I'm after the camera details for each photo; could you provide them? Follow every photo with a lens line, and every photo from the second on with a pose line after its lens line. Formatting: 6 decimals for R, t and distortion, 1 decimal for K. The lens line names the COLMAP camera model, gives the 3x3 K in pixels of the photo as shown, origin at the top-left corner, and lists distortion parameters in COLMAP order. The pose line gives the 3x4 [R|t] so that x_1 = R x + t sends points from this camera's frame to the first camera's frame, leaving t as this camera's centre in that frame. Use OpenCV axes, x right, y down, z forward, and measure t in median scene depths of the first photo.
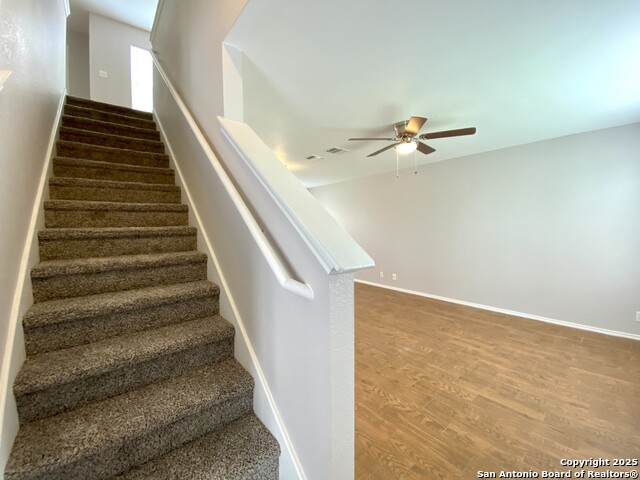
lens RADIAL K [[260.8, 0, 317.6], [0, 260.8, 235.8], [0, 0, 1]] dist [0.026359, -0.022452]
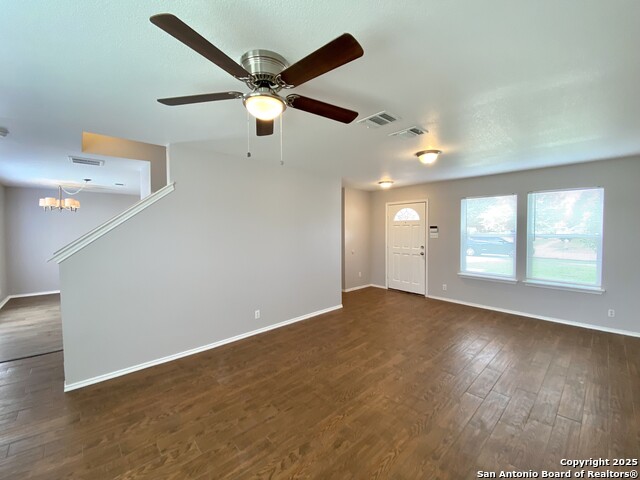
lens RADIAL K [[260.8, 0, 317.6], [0, 260.8, 235.8], [0, 0, 1]] dist [0.026359, -0.022452]
pose [[0.050669, 0.041782, -0.997841, 1.161245], [-0.038963, 0.998447, 0.039829, -0.135019], [0.997955, 0.036861, 0.052218, 1.416793]]
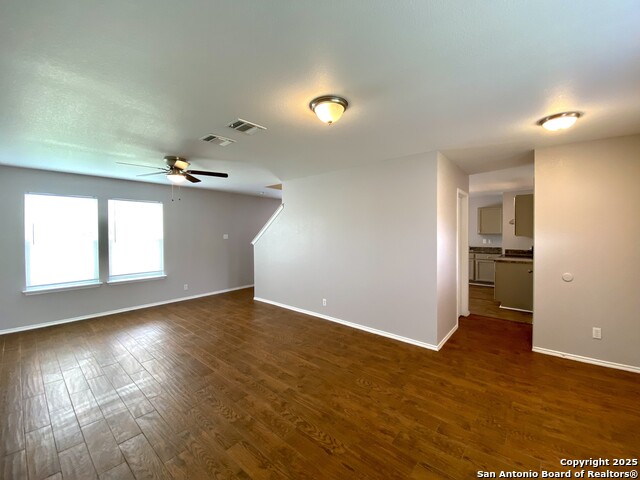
lens RADIAL K [[260.8, 0, 317.6], [0, 260.8, 235.8], [0, 0, 1]] dist [0.026359, -0.022452]
pose [[-0.984826, 0.023601, -0.171931, -0.118999], [0.012636, 0.997832, 0.064590, -0.182279], [0.173082, 0.061438, -0.982989, 3.026022]]
